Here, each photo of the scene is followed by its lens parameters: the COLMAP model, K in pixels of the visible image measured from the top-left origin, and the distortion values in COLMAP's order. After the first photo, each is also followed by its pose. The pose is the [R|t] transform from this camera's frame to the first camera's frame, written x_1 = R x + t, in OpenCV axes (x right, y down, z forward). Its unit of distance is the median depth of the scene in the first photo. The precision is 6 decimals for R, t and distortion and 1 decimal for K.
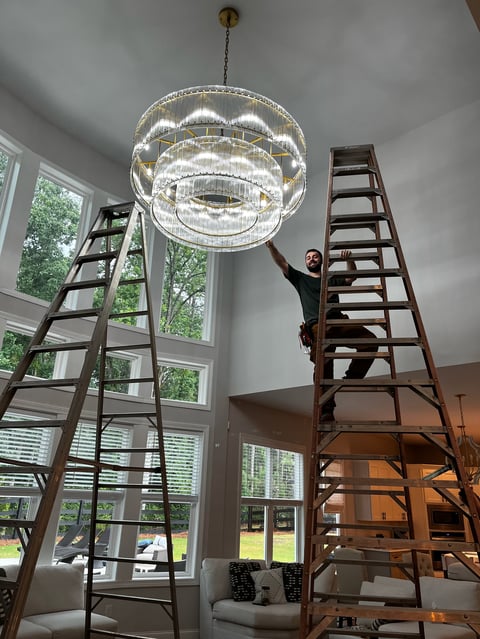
lens RADIAL K [[492.2, 0, 240.0], [0, 492.2, 319.5], [0, 0, 1]] dist [0.004385, 0.004225]
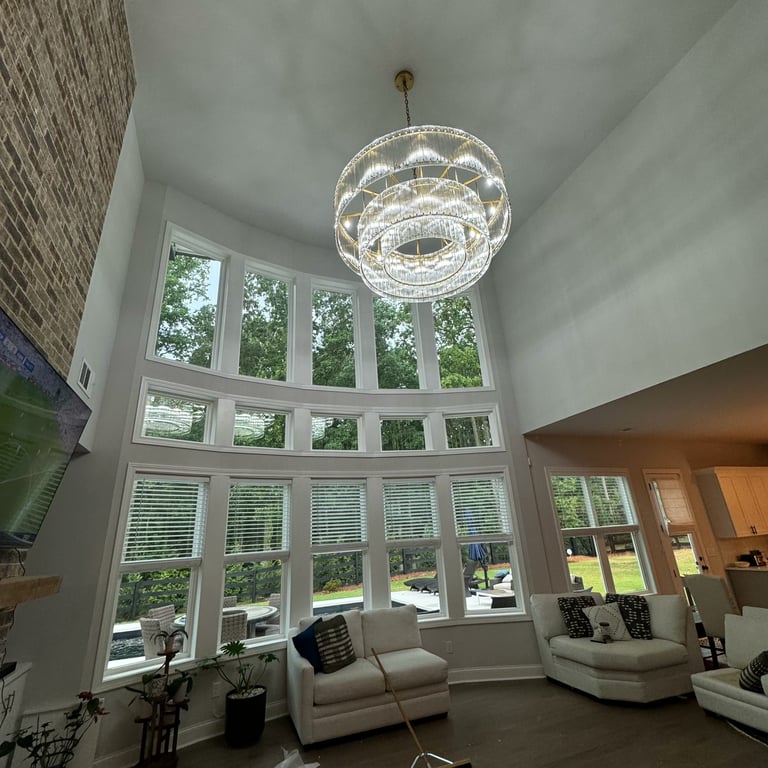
lens RADIAL K [[410.2, 0, 384.0], [0, 410.2, 384.0], [0, 0, 1]] dist [0.000857, -0.000688]
pose [[0.881923, -0.243995, -0.403335, 0.110742], [0.245681, 0.968138, -0.048469, 0.031446], [0.402310, -0.056346, 0.913768, 0.132483]]
